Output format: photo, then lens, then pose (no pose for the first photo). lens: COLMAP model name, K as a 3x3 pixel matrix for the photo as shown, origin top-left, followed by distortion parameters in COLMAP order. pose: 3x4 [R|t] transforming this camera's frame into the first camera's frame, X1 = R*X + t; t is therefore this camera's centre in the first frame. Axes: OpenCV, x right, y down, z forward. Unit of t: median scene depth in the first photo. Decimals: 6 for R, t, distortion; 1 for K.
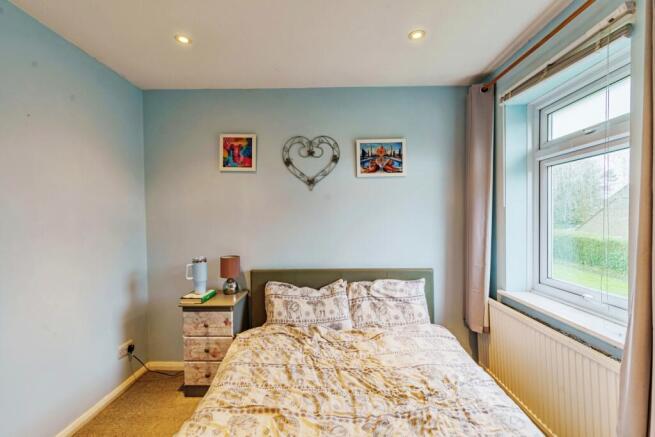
lens RADIAL K [[297.1, 0, 324.1], [0, 297.1, 219.0], [0, 0, 1]] dist [0.001091, -0.000246]
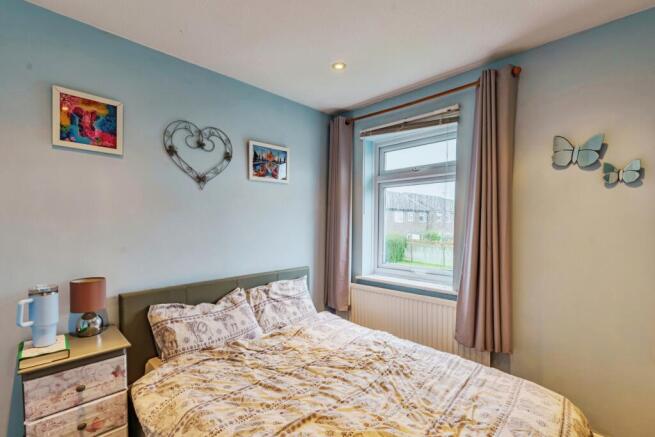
lens RADIAL K [[302.0, 0, 326.7], [0, 302.0, 233.9], [0, 0, 1]] dist [-0.000113, -0.000163]
pose [[0.679909, -0.022825, 0.732941, -0.469552], [-0.001945, 0.999456, 0.032928, 0.001821], [-0.733294, -0.023814, 0.679495, 0.162361]]
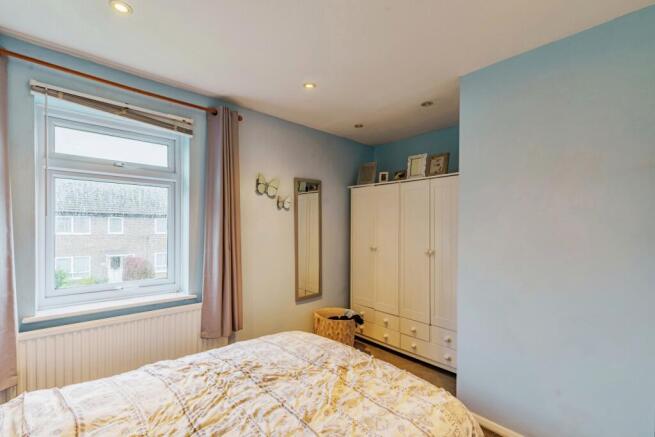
lens RADIAL K [[298.4, 0, 325.5], [0, 298.4, 226.1], [0, 0, 1]] dist [0.002077, 0.000210]
pose [[-0.700031, 0.006726, 0.714081, -0.518917], [-0.001154, 0.999944, -0.010549, -0.004986], [-0.714112, -0.008209, -0.699983, 0.917671]]
